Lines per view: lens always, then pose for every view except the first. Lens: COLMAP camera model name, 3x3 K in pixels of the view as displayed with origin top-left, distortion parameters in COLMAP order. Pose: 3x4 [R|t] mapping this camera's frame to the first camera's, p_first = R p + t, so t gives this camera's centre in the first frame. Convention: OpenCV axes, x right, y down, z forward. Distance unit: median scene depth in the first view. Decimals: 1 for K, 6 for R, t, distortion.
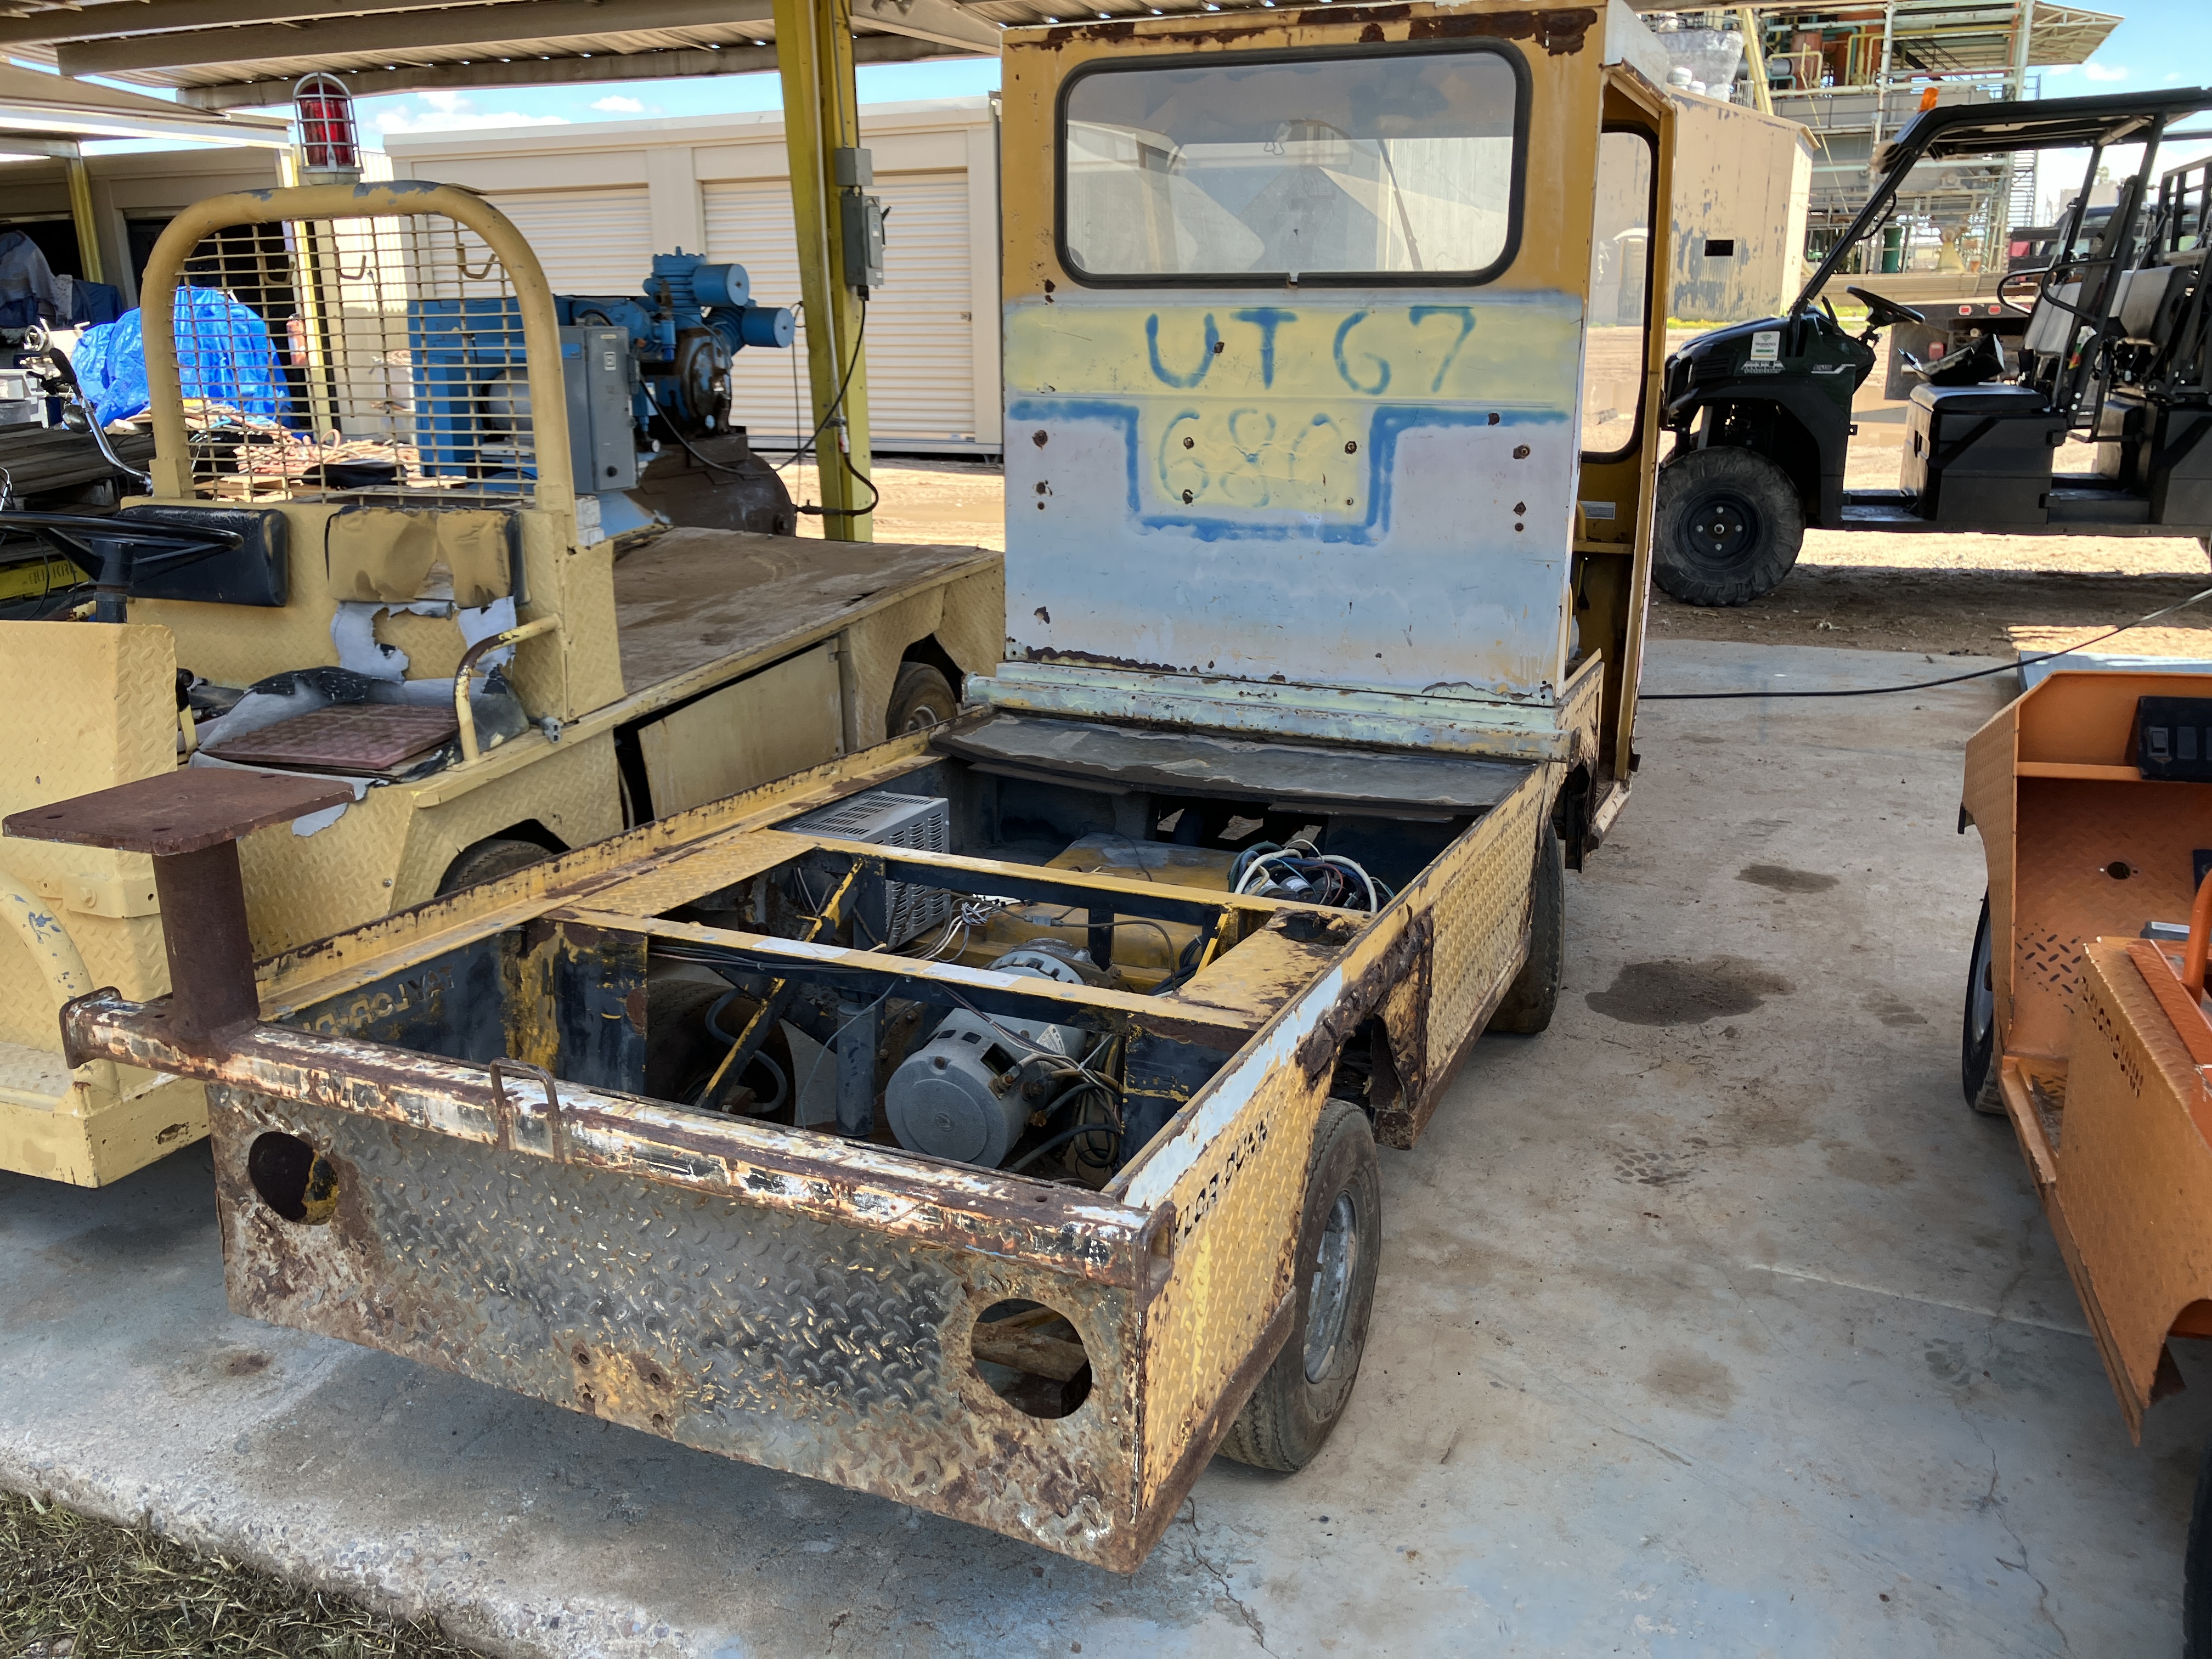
lens RADIAL K [[1774.3, 0, 1112.5], [0, 1774.3, 828.6], [0, 0, 1]] dist [-0.010421, -0.026113]
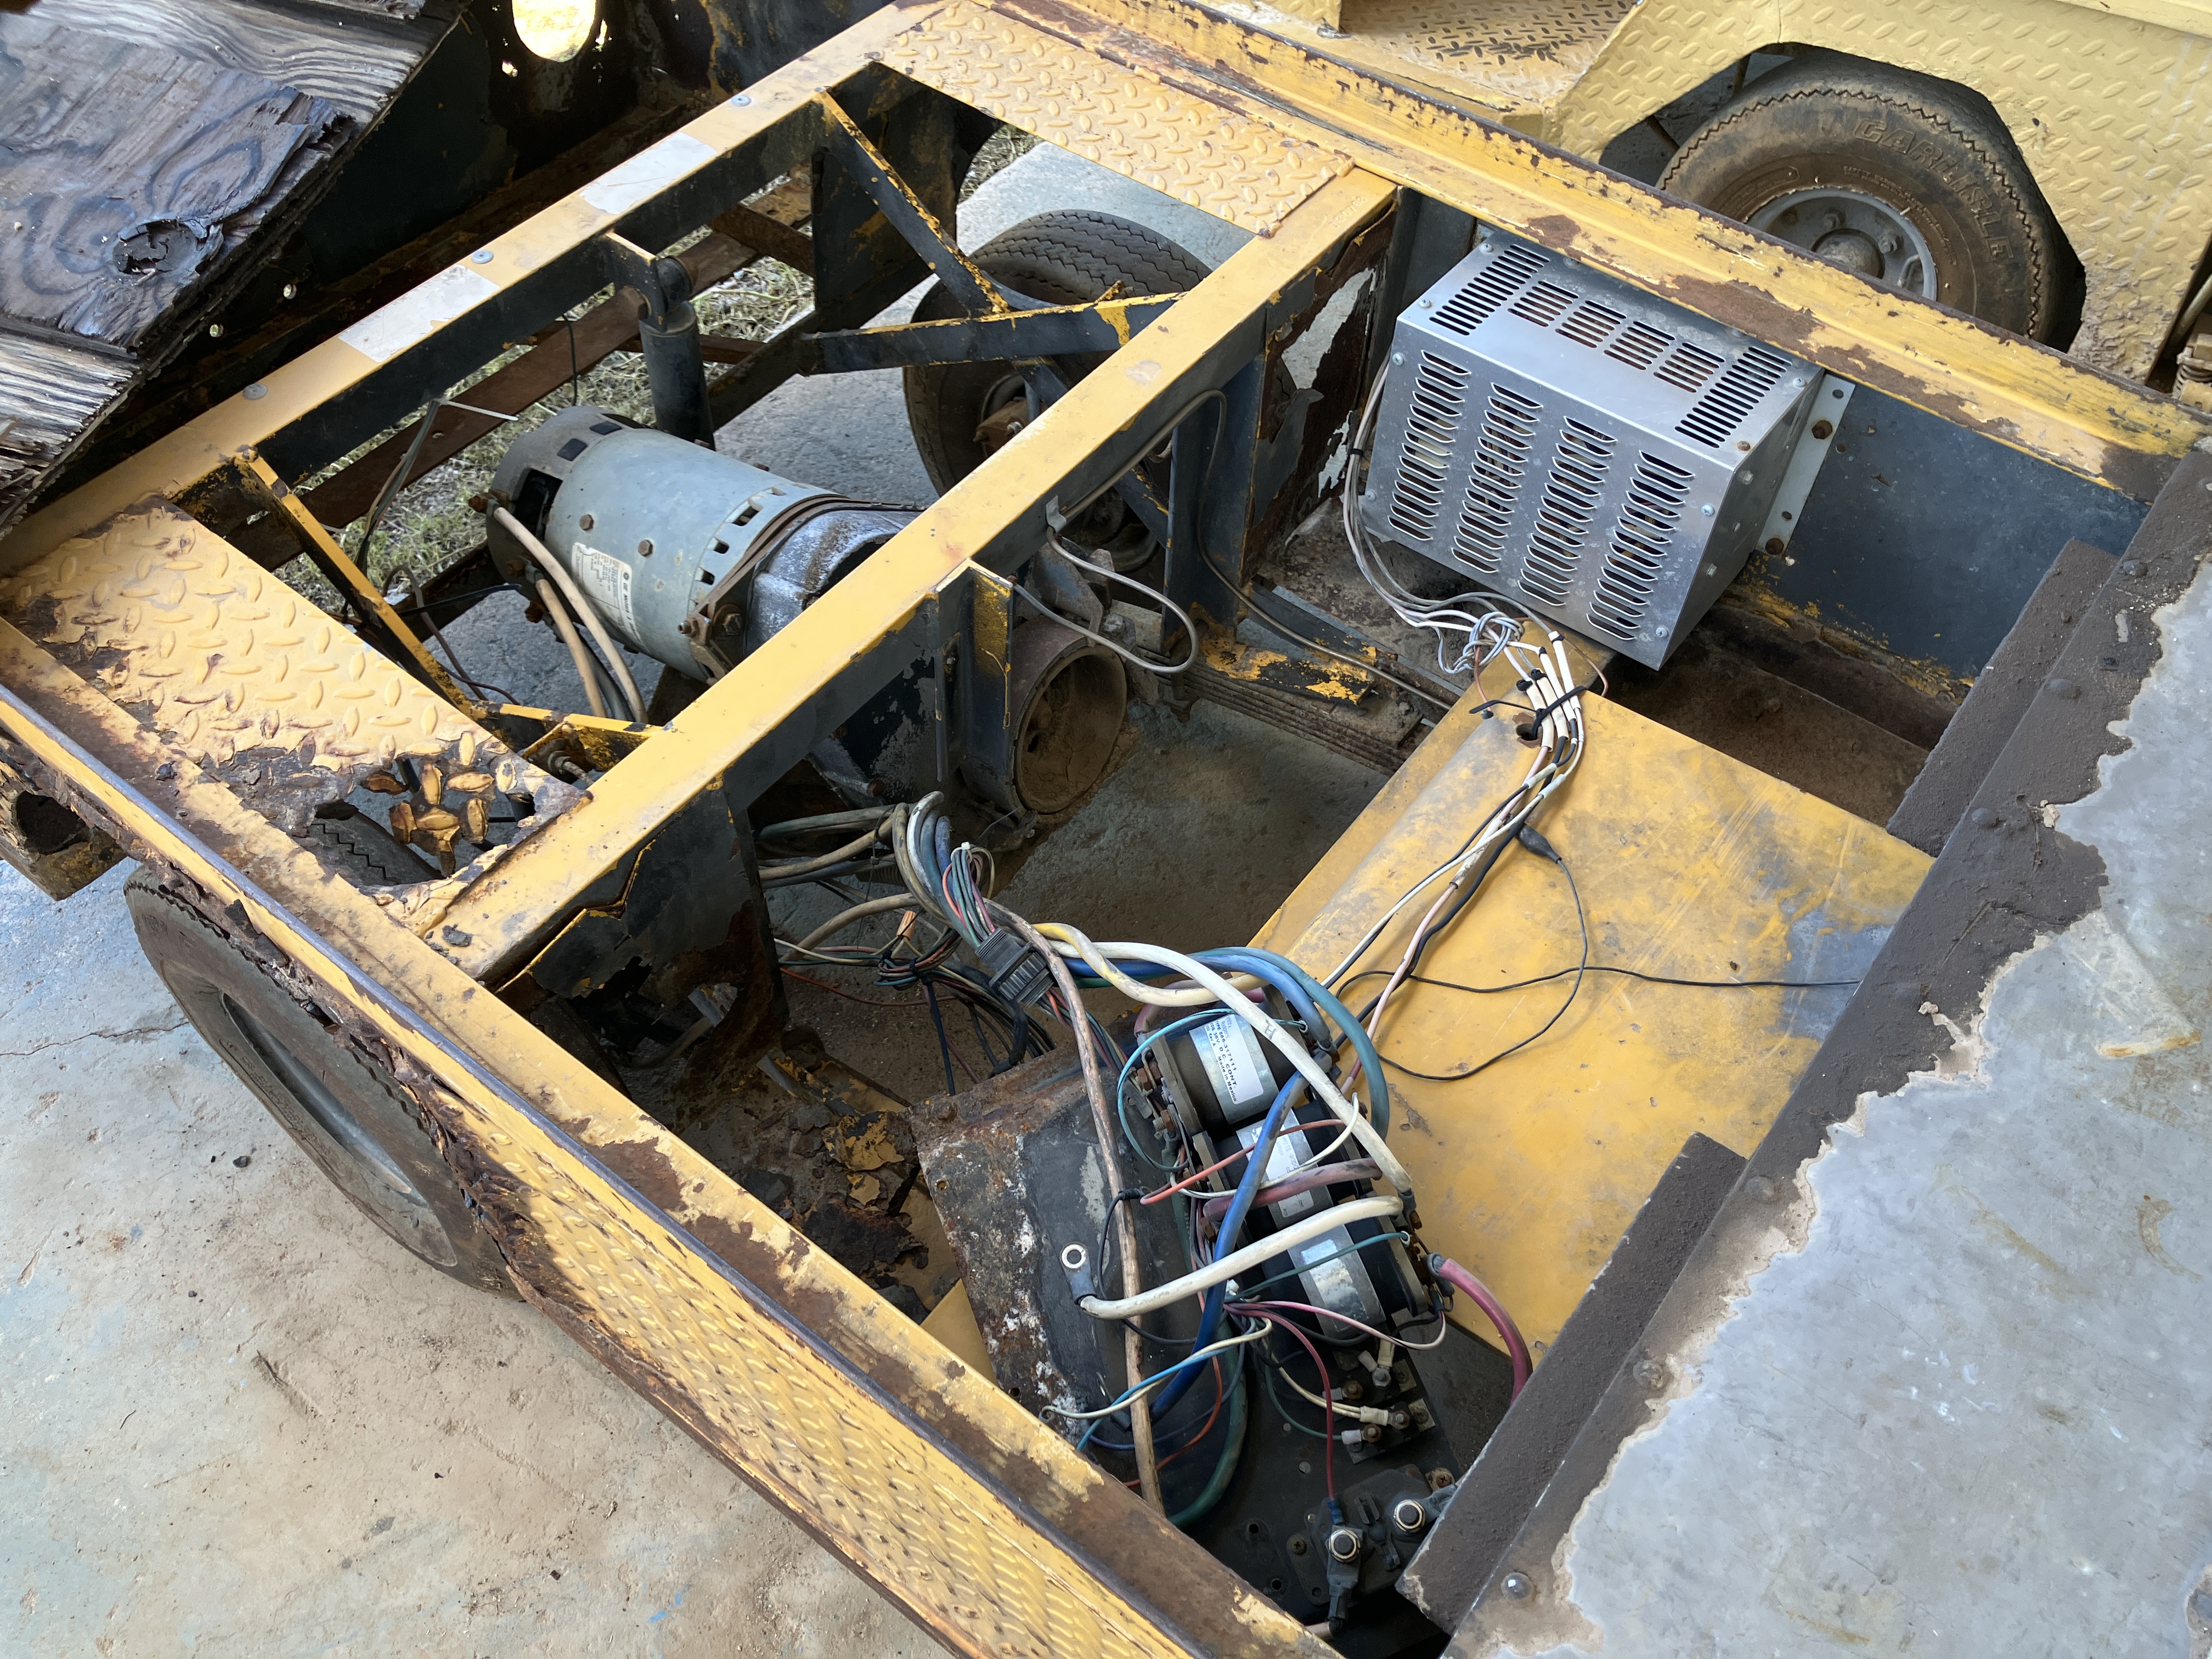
lens RADIAL K [[1774.3, 0, 1111.3], [0, 1774.3, 817.0], [0, 0, 1]] dist [-0.010421, -0.026113]
pose [[-0.221637, 0.764979, -0.604718, 0.328796], [-0.285135, 0.542196, 0.790393, -0.333435], [0.932510, 0.347607, 0.097951, 1.062369]]
